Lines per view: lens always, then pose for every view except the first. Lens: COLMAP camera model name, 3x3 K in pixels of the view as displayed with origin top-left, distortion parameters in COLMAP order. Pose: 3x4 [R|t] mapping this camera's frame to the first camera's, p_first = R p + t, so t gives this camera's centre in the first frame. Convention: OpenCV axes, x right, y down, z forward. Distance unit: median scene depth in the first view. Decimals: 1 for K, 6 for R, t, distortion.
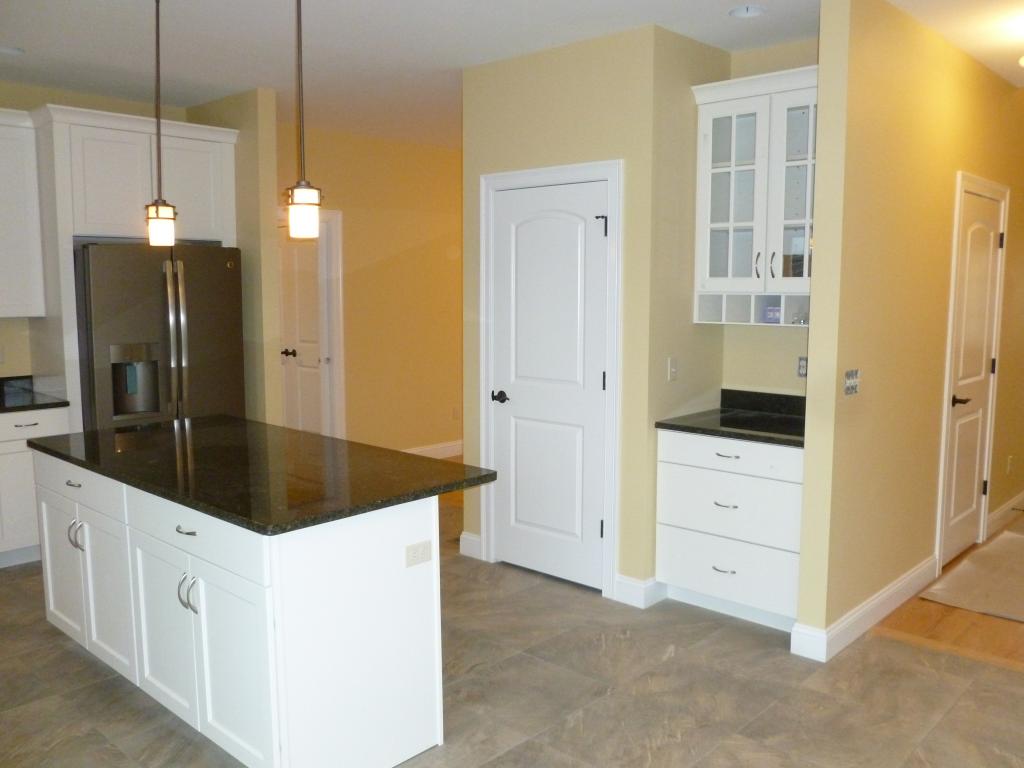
lens RADIAL K [[887.8, 0, 504.7], [0, 887.8, 380.0], [0, 0, 1]] dist [-0.048829, 0.037341]
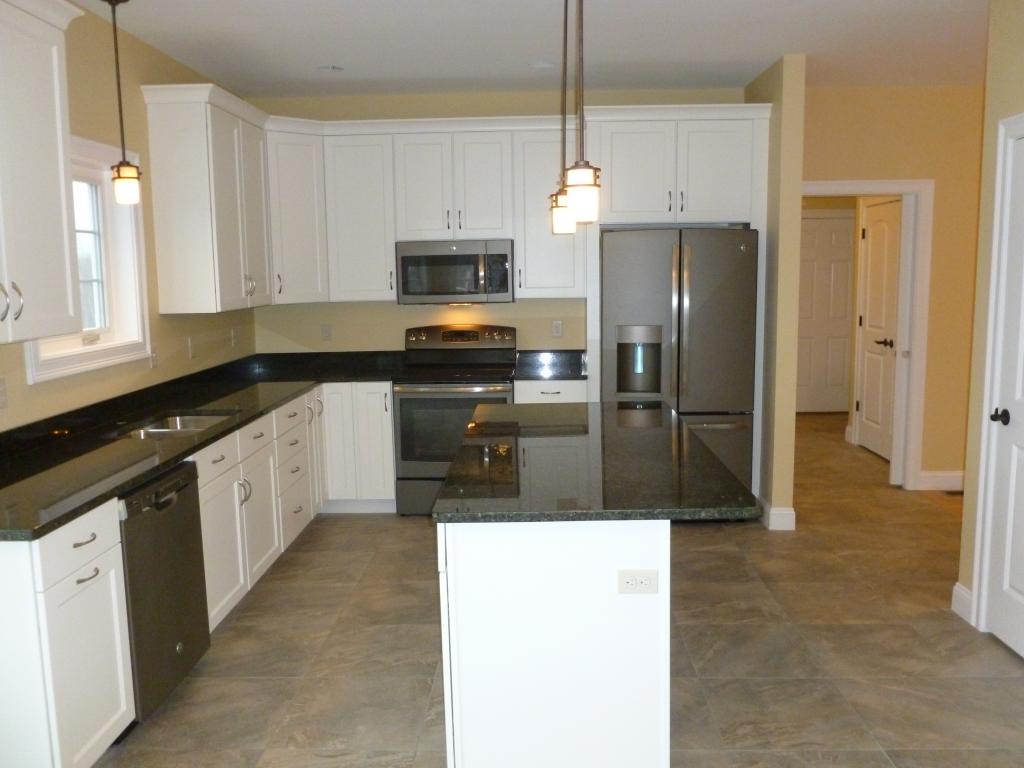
lens RADIAL K [[887.8, 0, 518.3], [0, 887.8, 378.4], [0, 0, 1]] dist [-0.048829, 0.037341]
pose [[0.658149, 0.082880, -0.748312, 0.321164], [-0.067189, 0.996422, 0.051265, -0.027767], [0.749884, 0.016538, 0.661363, 0.234864]]
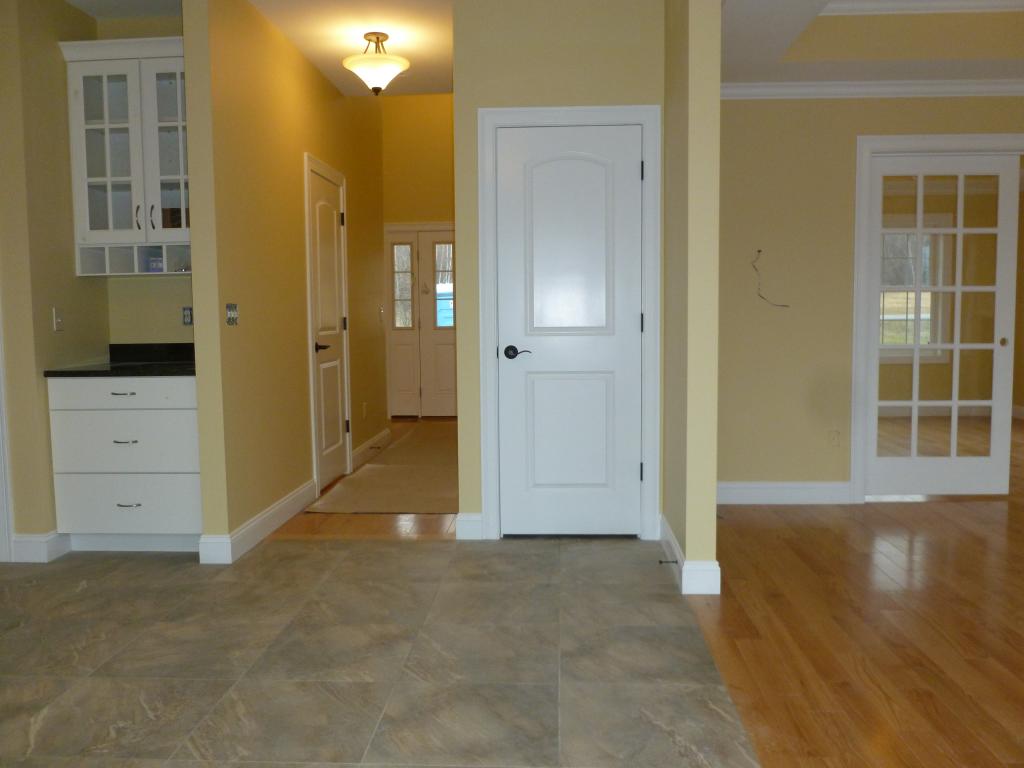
lens RADIAL K [[887.8, 0, 510.3], [0, 887.8, 386.2], [0, 0, 1]] dist [-0.048829, 0.037341]
pose [[0.771933, -0.063466, 0.632527, -0.051967], [0.086586, 0.996228, -0.005711, 0.116751], [-0.629779, 0.059177, 0.774517, -0.096596]]
